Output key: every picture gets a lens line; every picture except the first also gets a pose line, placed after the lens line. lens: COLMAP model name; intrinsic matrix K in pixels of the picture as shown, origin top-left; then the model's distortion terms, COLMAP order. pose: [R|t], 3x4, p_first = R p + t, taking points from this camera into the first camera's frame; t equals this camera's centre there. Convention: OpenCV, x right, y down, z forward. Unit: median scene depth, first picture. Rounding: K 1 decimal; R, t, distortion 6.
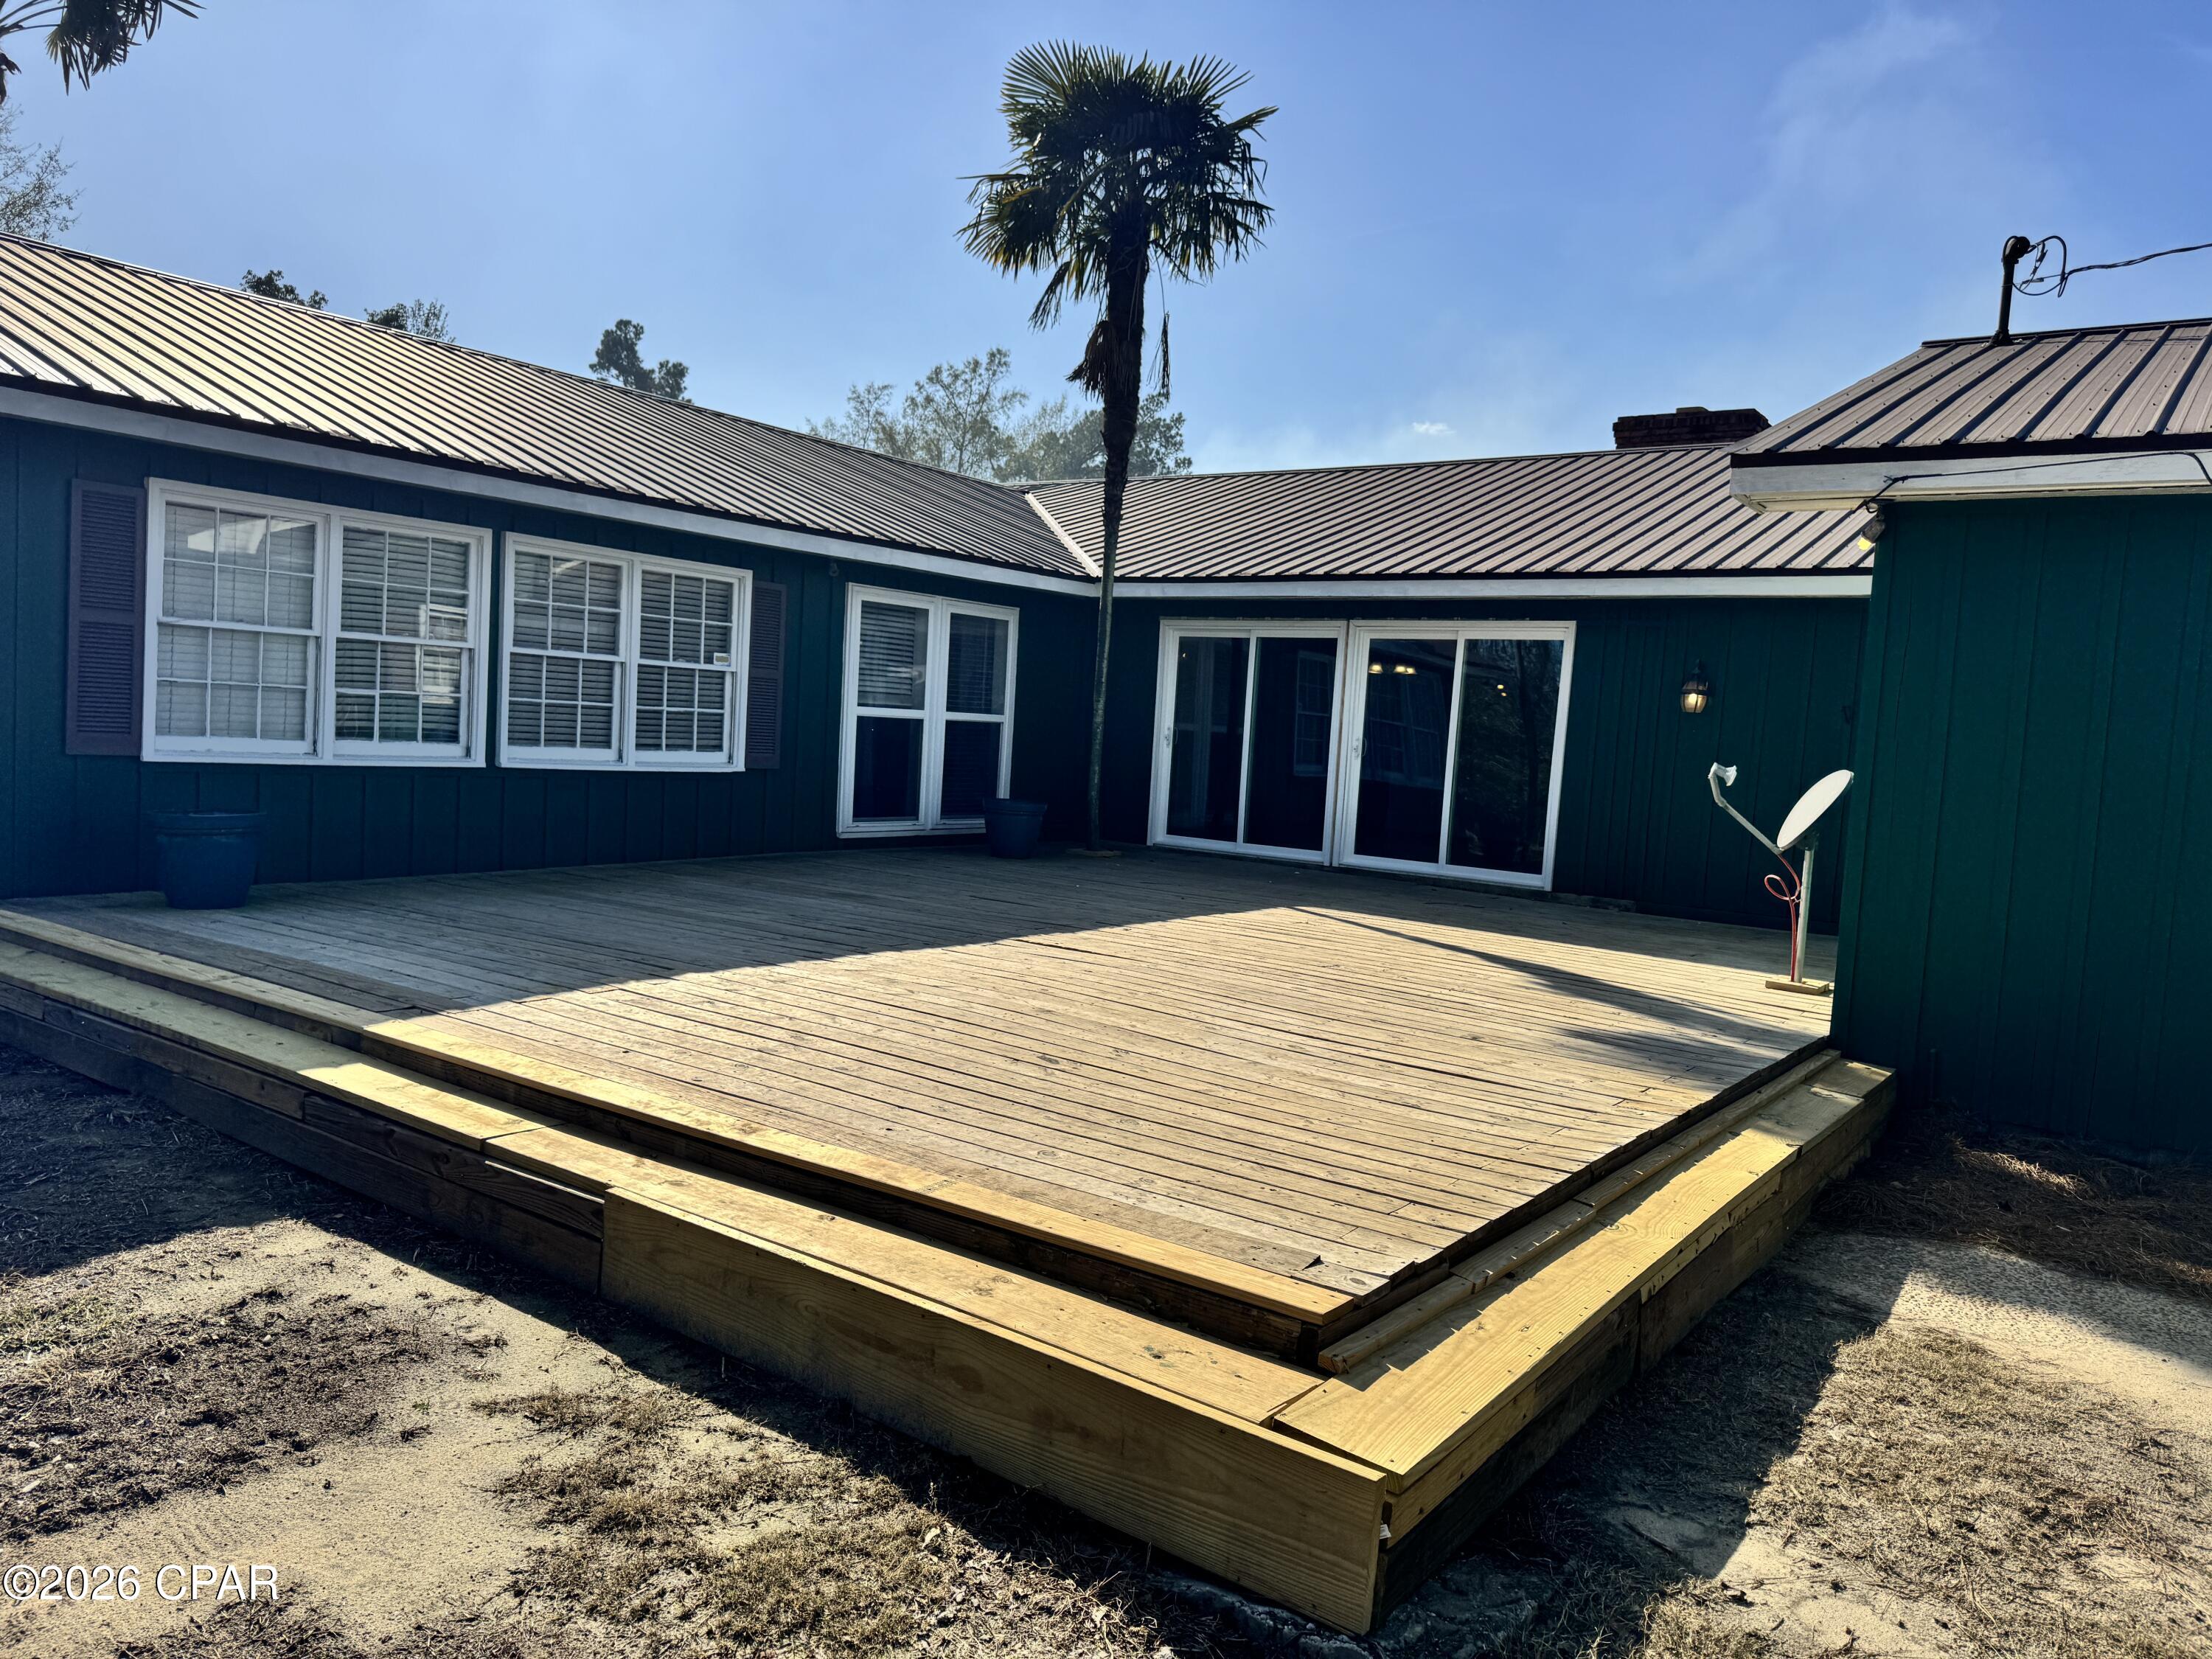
lens RADIAL K [[1585.2, 0, 1068.6], [0, 1585.2, 848.9], [0, 0, 1]] dist [0.030839, -0.049280]
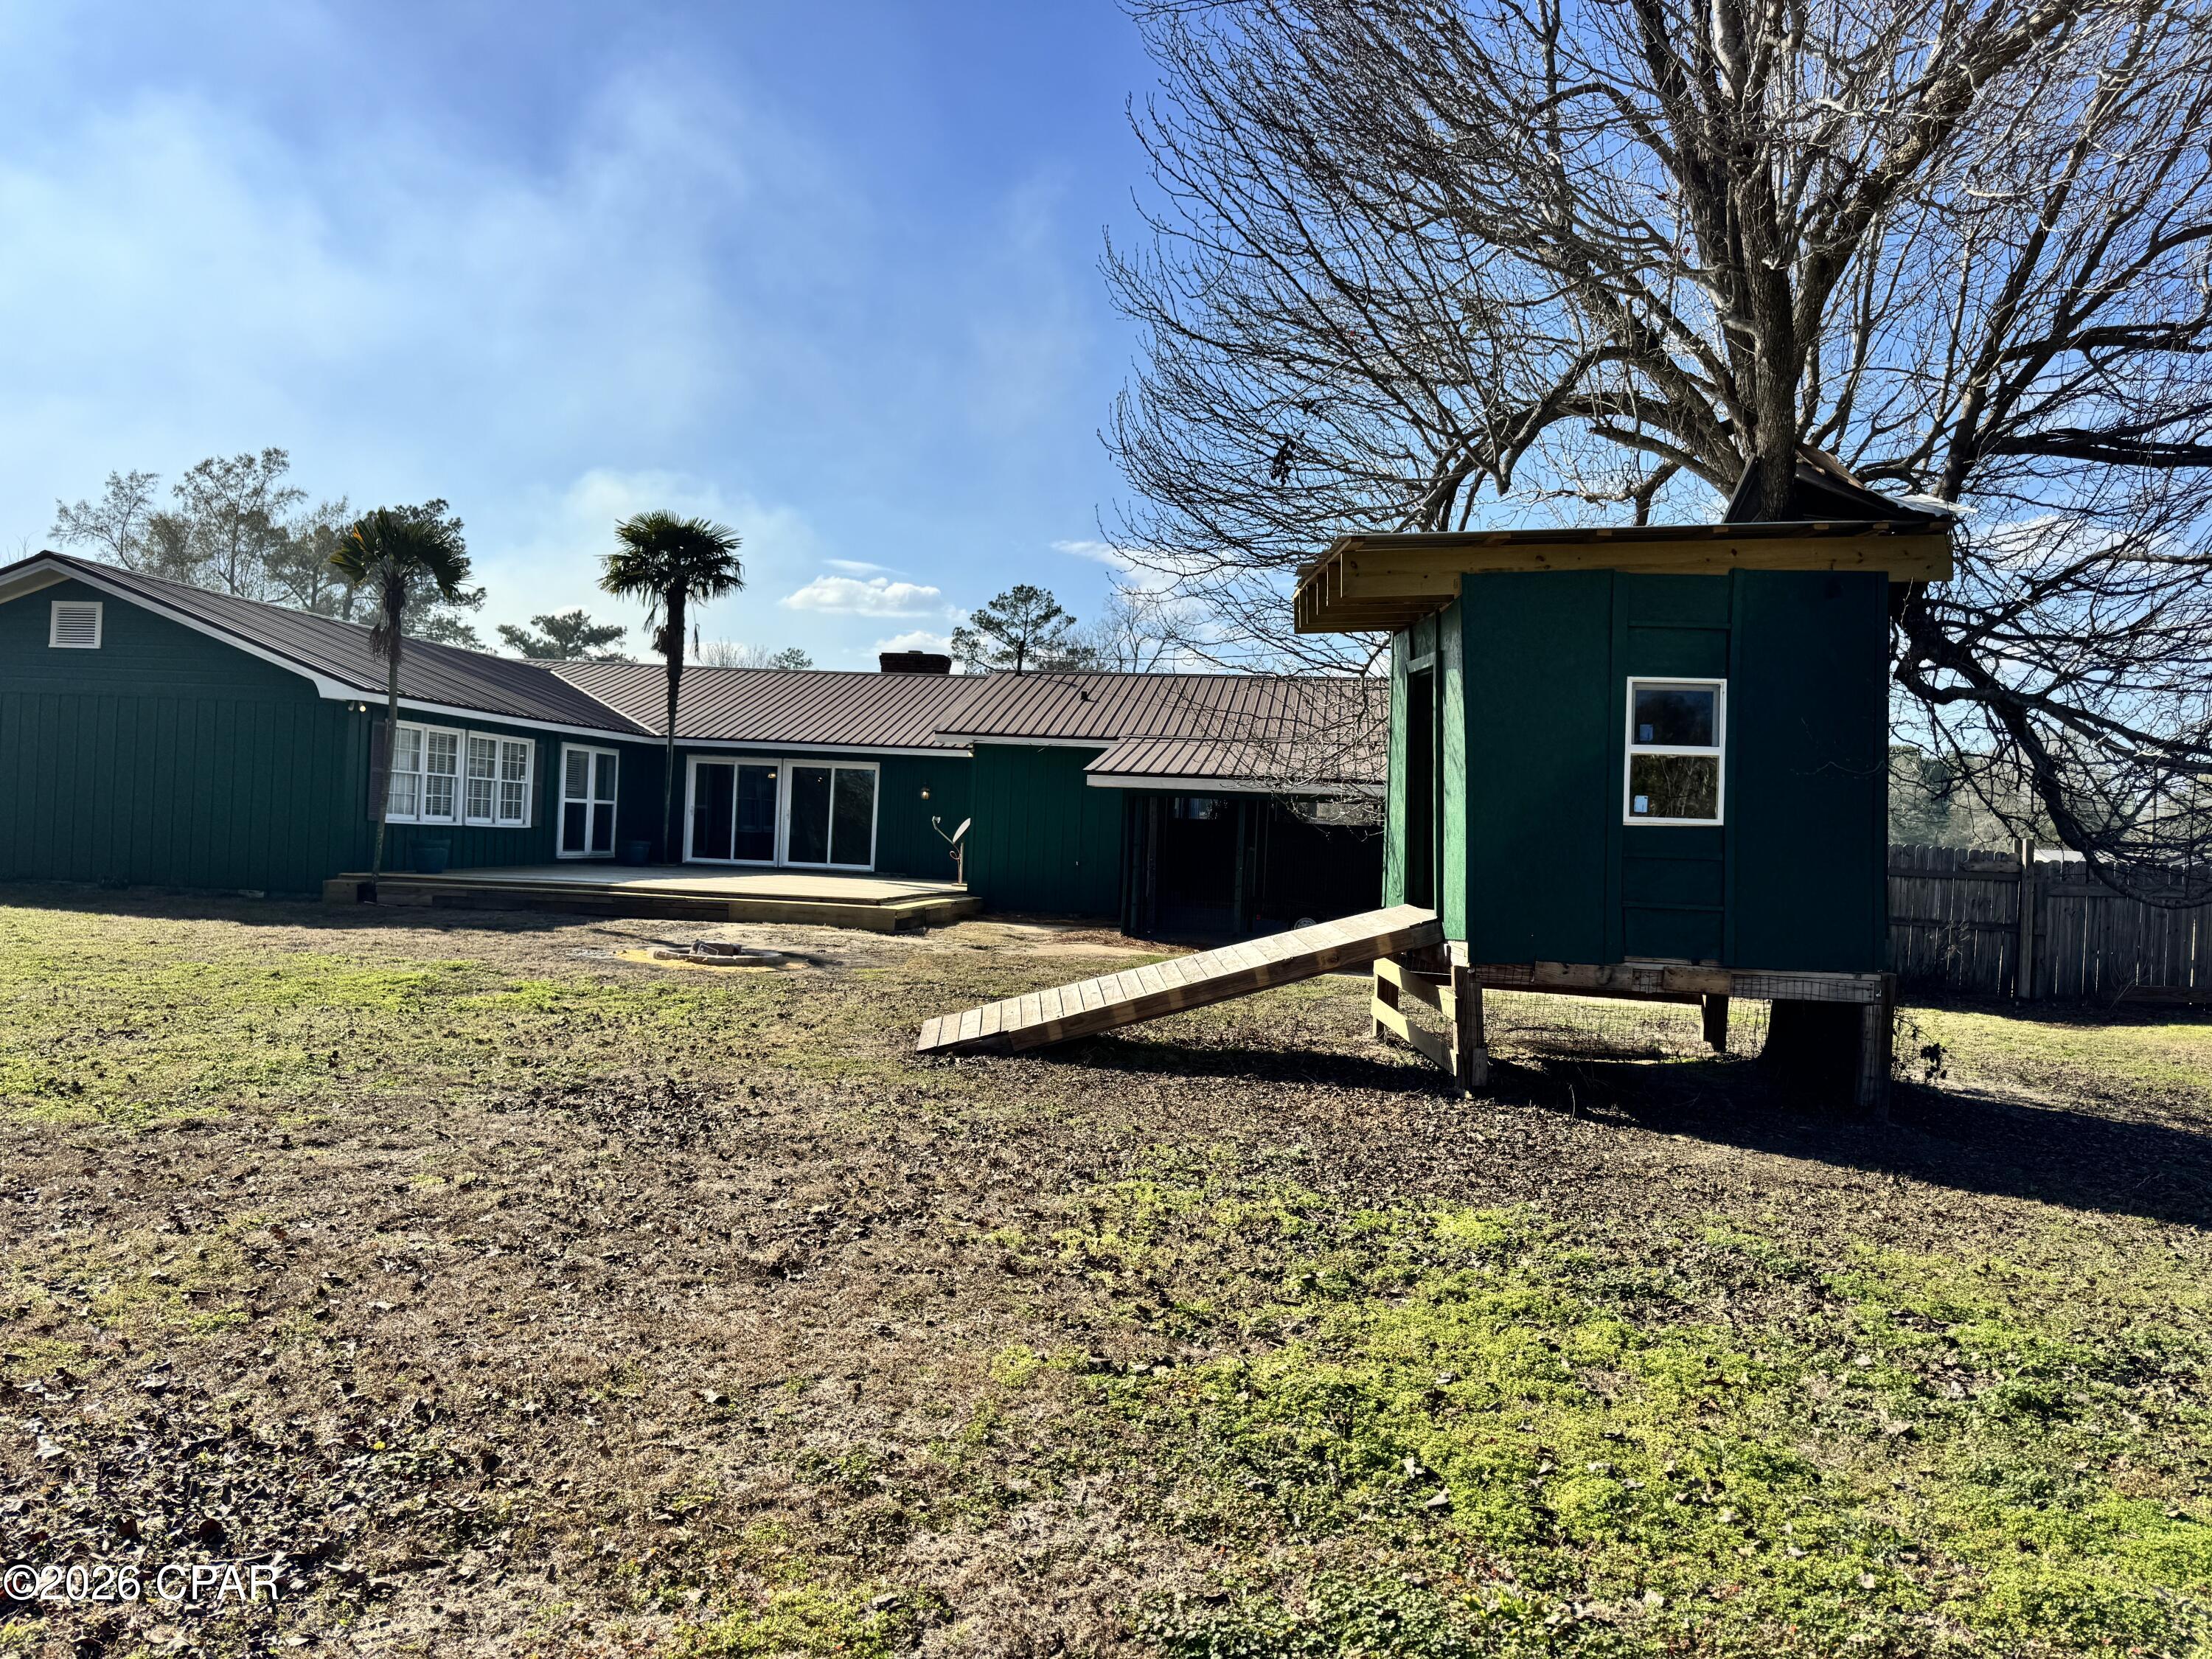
lens RADIAL K [[1549.6, 0, 1143.0], [0, 1549.6, 836.6], [0, 0, 1]] dist [0.032624, -0.066520]
pose [[0.867349, -0.019398, 0.497322, -0.469386], [0.047255, 0.997936, -0.043489, 0.086104], [-0.495452, 0.061221, 0.866475, -1.146169]]
